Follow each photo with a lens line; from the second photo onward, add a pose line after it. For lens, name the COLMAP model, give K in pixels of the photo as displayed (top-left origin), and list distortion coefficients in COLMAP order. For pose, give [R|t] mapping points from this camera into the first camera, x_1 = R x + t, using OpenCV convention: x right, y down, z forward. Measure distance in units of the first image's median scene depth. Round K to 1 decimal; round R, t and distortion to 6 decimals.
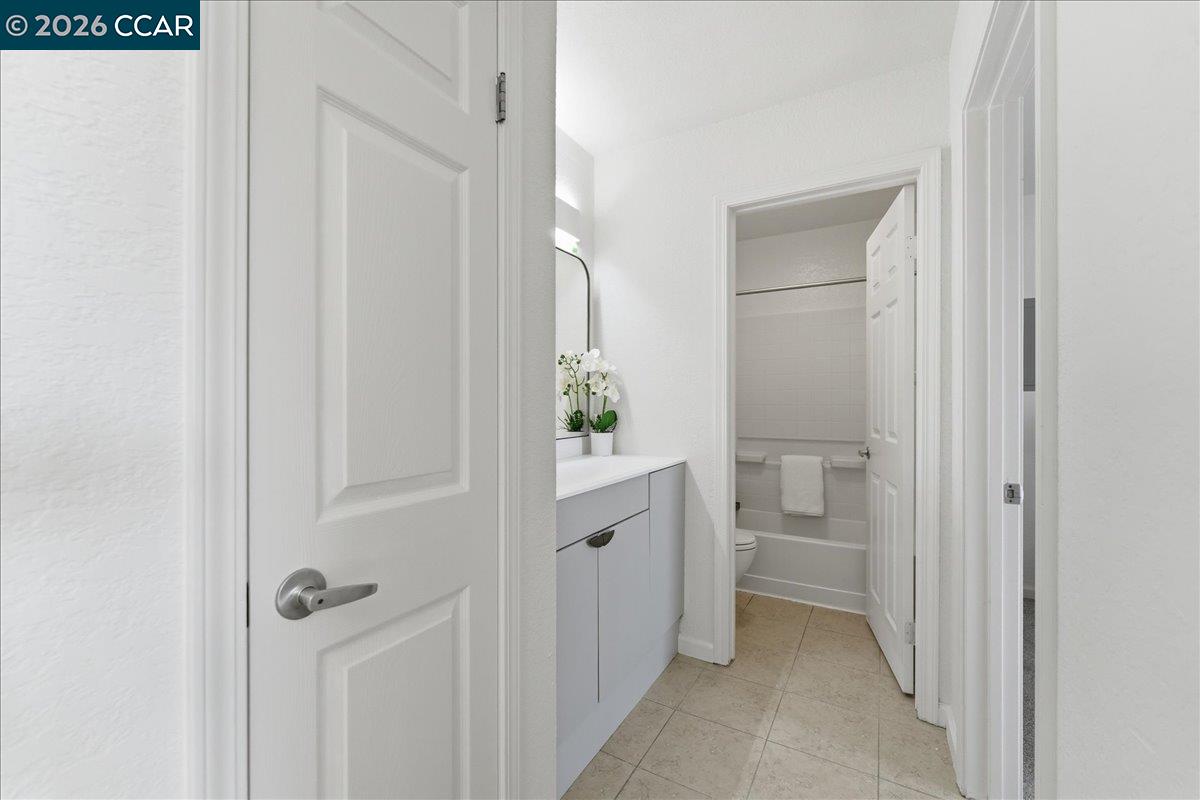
lens RADIAL K [[483.5, 0, 596.4], [0, 483.5, 400.4], [0, 0, 1]] dist [-0.002453, -0.000082]
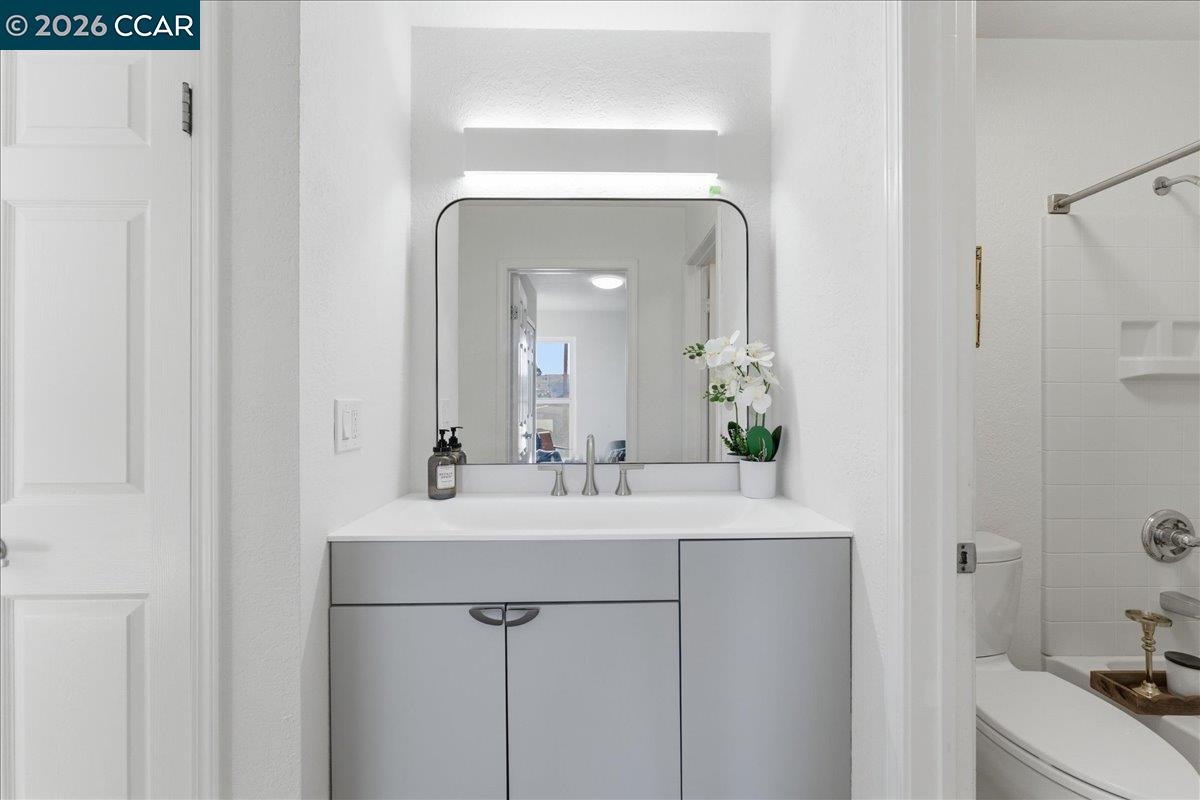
lens RADIAL K [[483.5, 0, 596.4], [0, 483.5, 400.4], [0, 0, 1]] dist [-0.002453, -0.000082]
pose [[0.528705, -0.006639, -0.848780, 0.465594], [0.005230, 0.999976, -0.004564, -0.011665], [0.848790, -0.002026, 0.528727, 0.518030]]
